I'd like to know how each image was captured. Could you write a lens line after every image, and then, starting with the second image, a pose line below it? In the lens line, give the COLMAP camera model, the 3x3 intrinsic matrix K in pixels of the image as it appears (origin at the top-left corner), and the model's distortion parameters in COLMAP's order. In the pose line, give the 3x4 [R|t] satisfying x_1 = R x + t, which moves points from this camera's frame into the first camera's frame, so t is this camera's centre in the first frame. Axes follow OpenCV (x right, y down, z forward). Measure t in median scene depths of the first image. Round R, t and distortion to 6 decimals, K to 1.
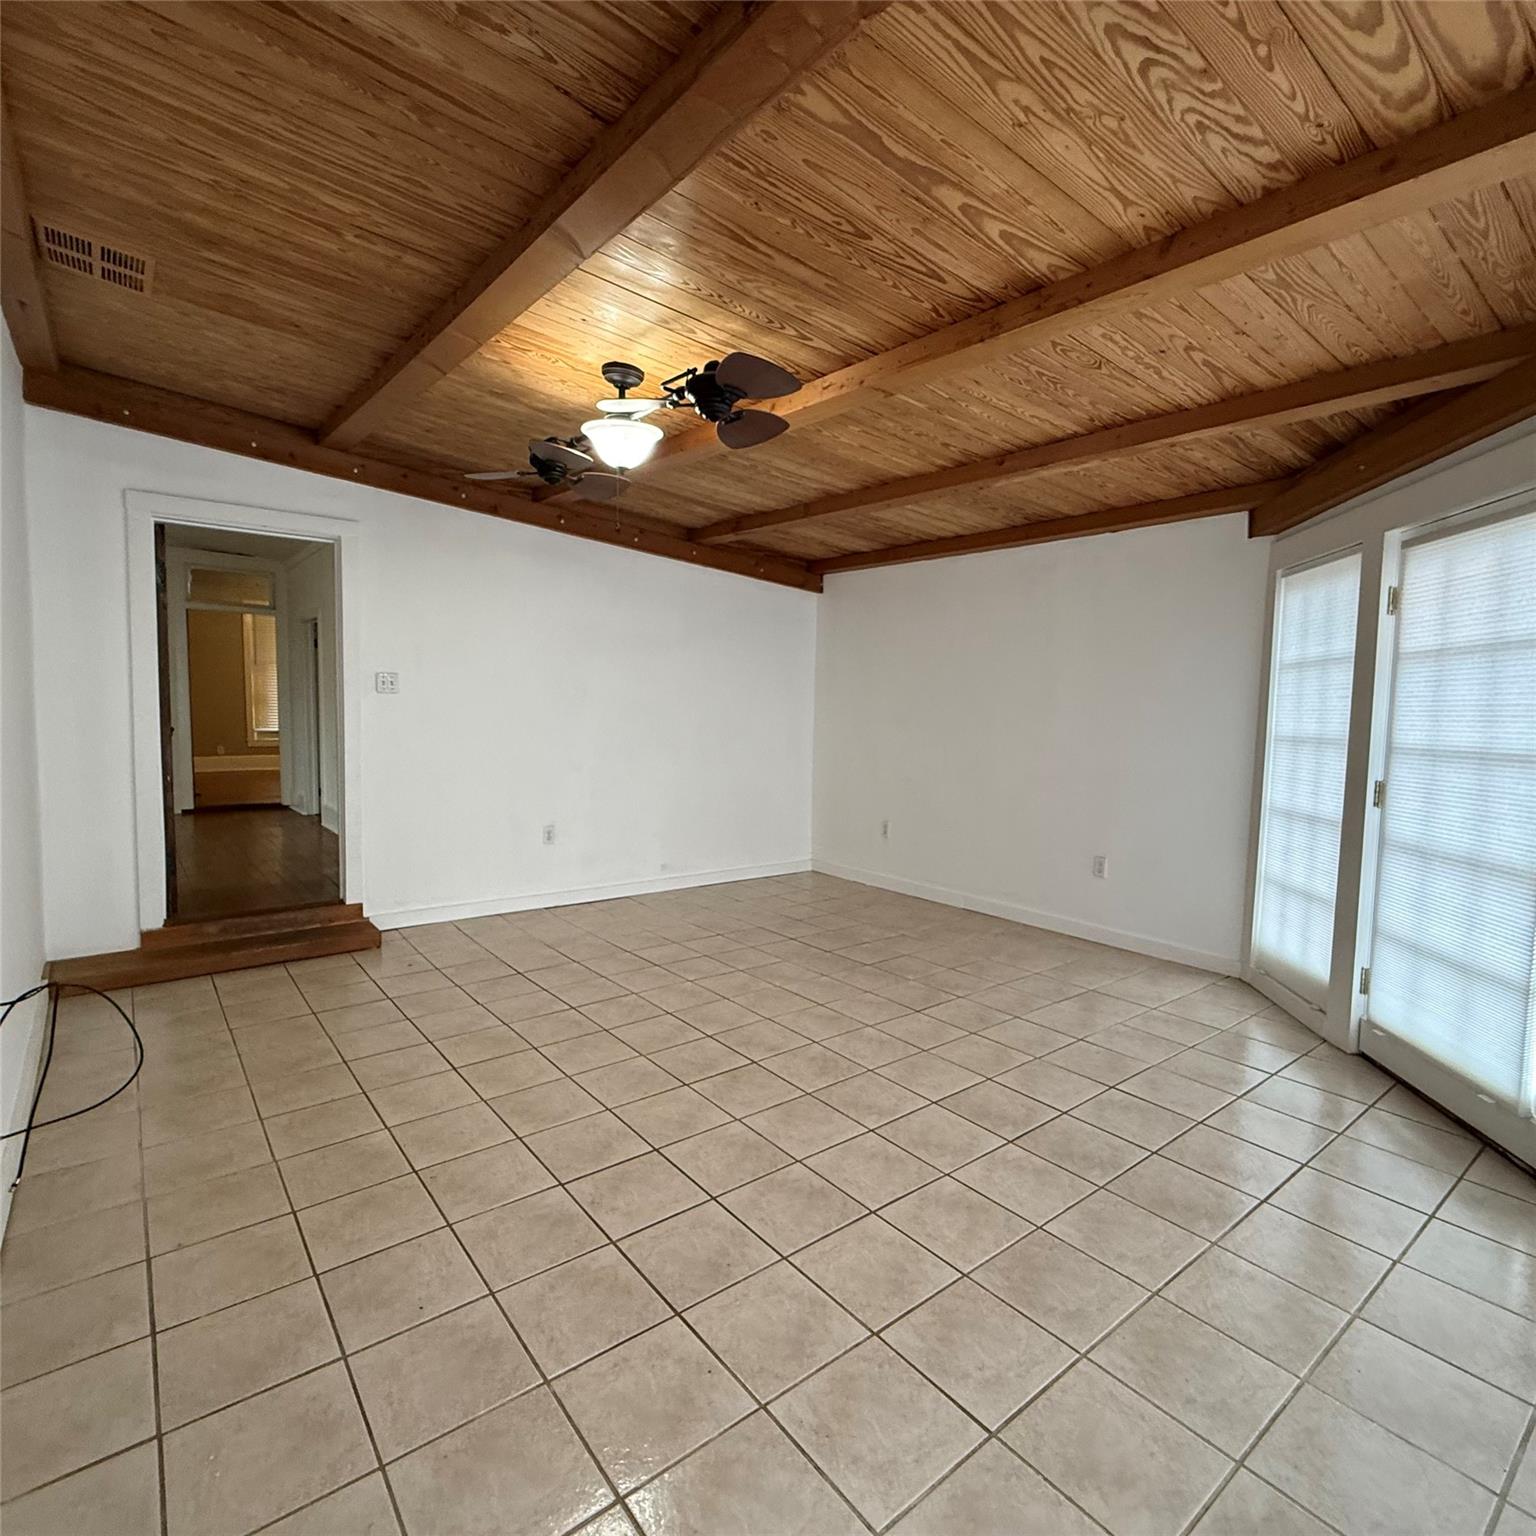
lens RADIAL K [[810.3, 0, 764.7], [0, 810.3, 767.2], [0, 0, 1]] dist [0.003431, -0.001703]
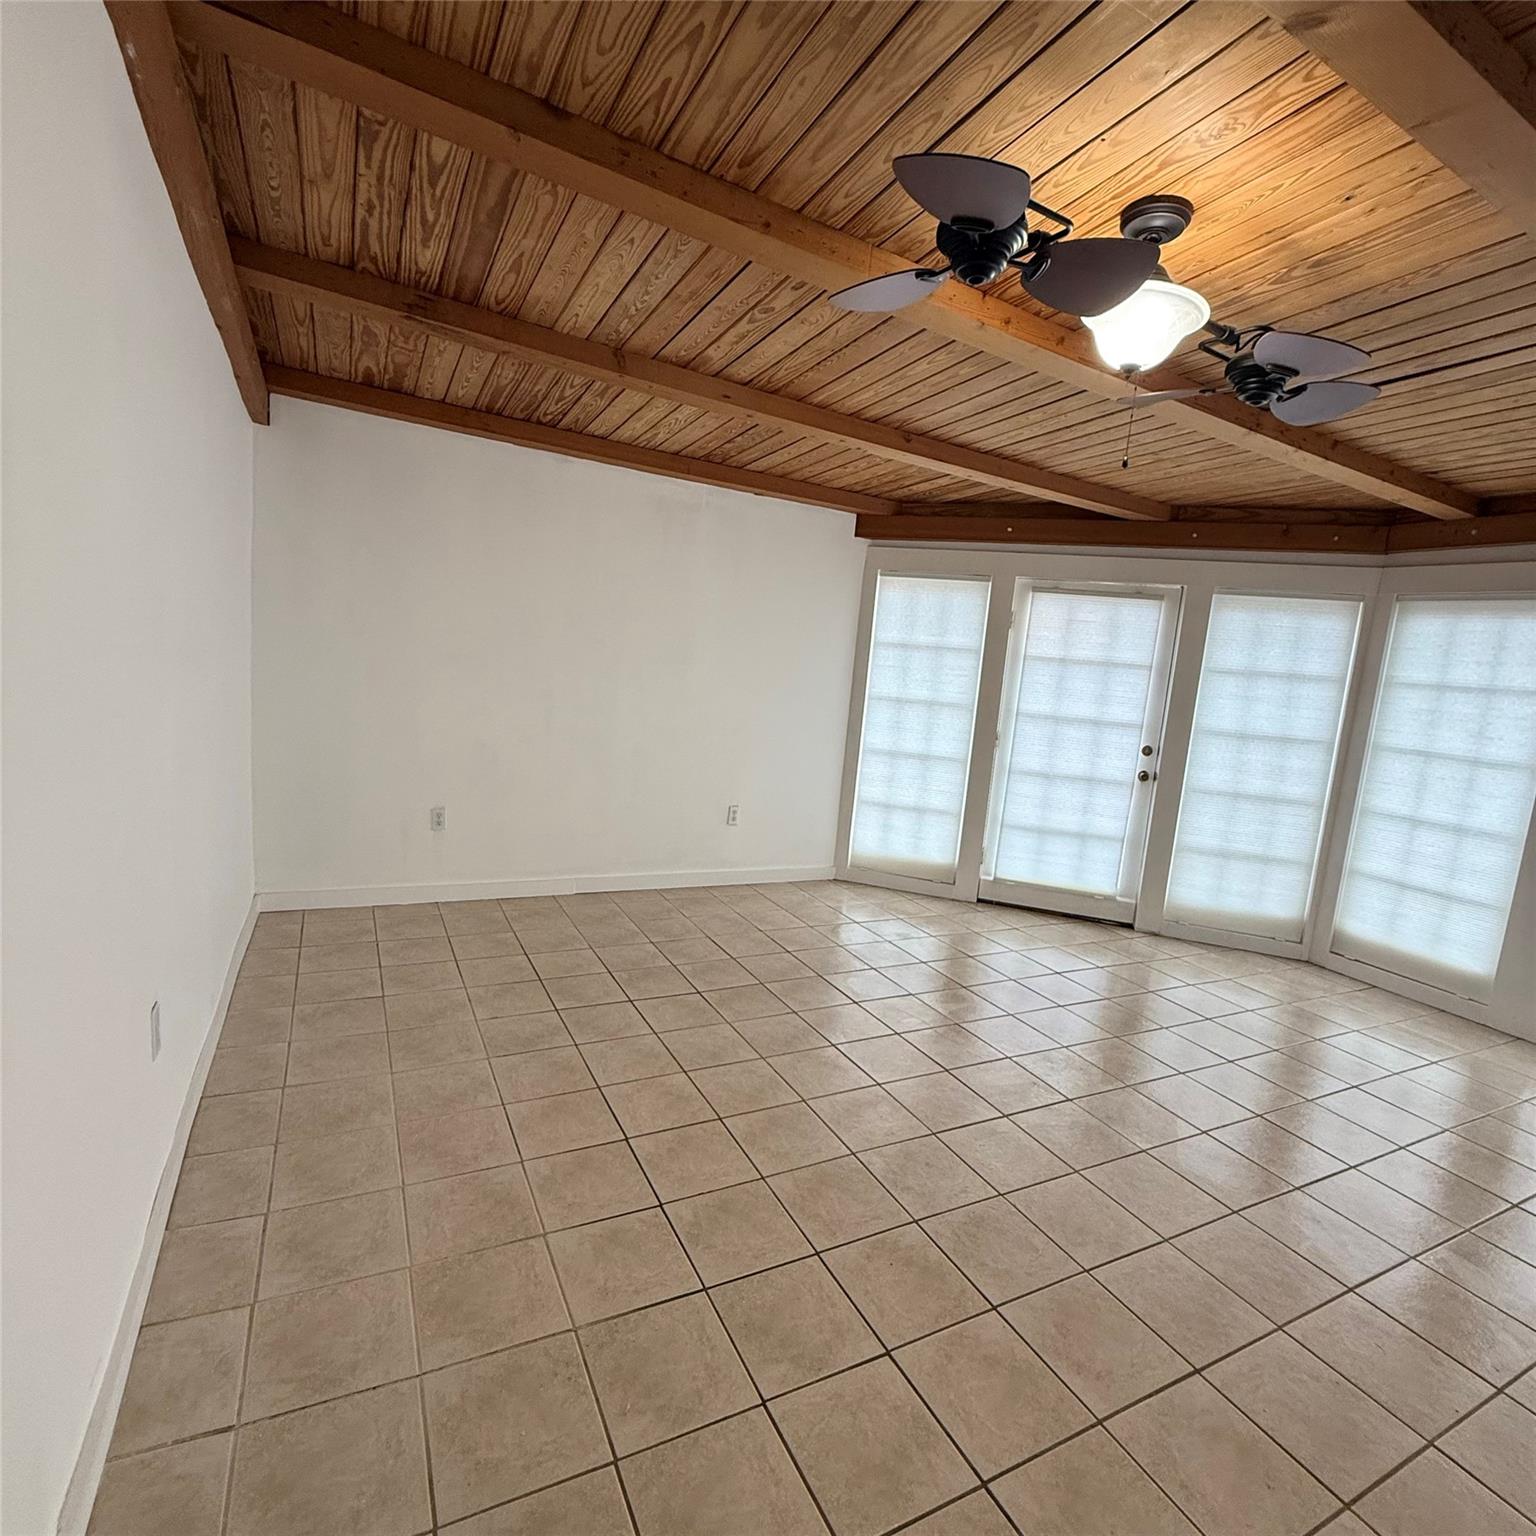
lens RADIAL K [[810.3, 0, 764.7], [0, 810.3, 767.2], [0, 0, 1]] dist [0.003431, -0.001703]
pose [[0.200078, -0.140706, 0.969624, -0.682140], [-0.012909, 0.989170, 0.146206, -0.108673], [-0.979695, -0.041769, 0.196095, 0.859229]]
